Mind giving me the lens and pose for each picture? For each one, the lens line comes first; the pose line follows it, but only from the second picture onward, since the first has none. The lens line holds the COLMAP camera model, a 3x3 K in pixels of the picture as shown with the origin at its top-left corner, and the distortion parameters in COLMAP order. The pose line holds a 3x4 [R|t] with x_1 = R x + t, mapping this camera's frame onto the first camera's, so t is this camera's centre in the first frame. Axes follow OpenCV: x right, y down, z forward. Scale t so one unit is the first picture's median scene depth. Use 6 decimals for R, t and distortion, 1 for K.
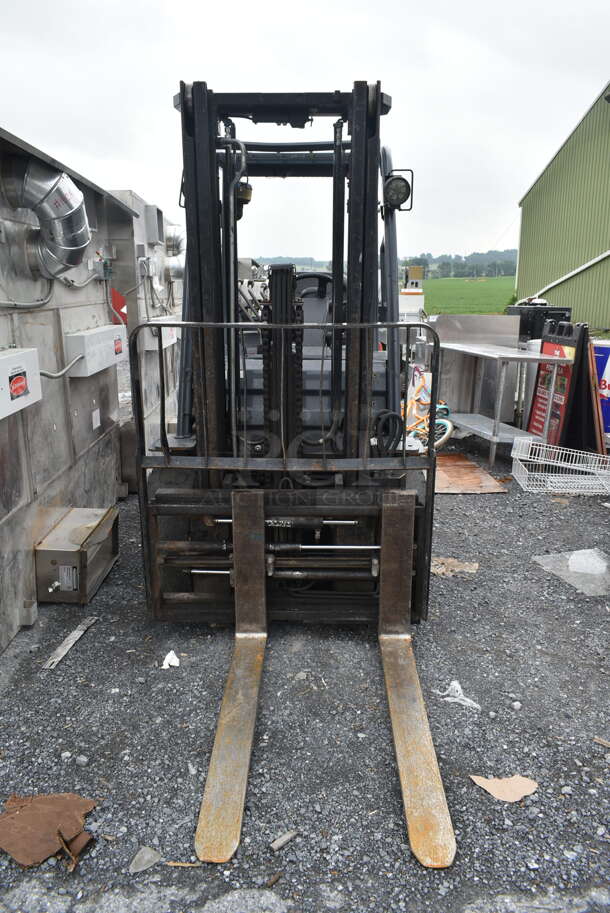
lens RADIAL K [[690.6, 0, 305.8], [0, 690.6, 456.1], [0, 0, 1]] dist [-0.024907, 0.011096]
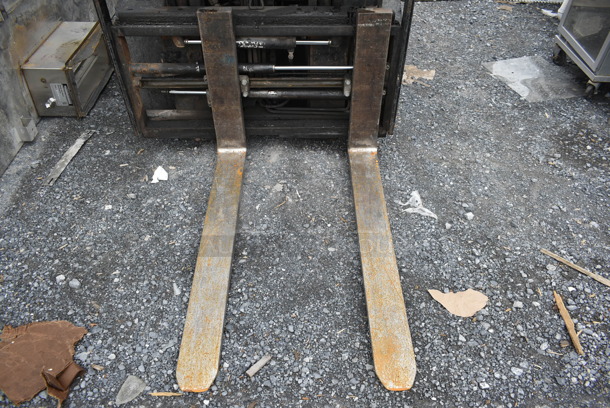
lens RADIAL K [[461.4, 0, 307.4], [0, 461.4, 200.7], [0, 0, 1]] dist [-0.024907, 0.011096]
pose [[0.999458, -0.017150, 0.028093, 0.021655], [0.002233, 0.886889, 0.461977, -0.007430], [-0.032838, -0.461664, 0.886447, 0.358795]]
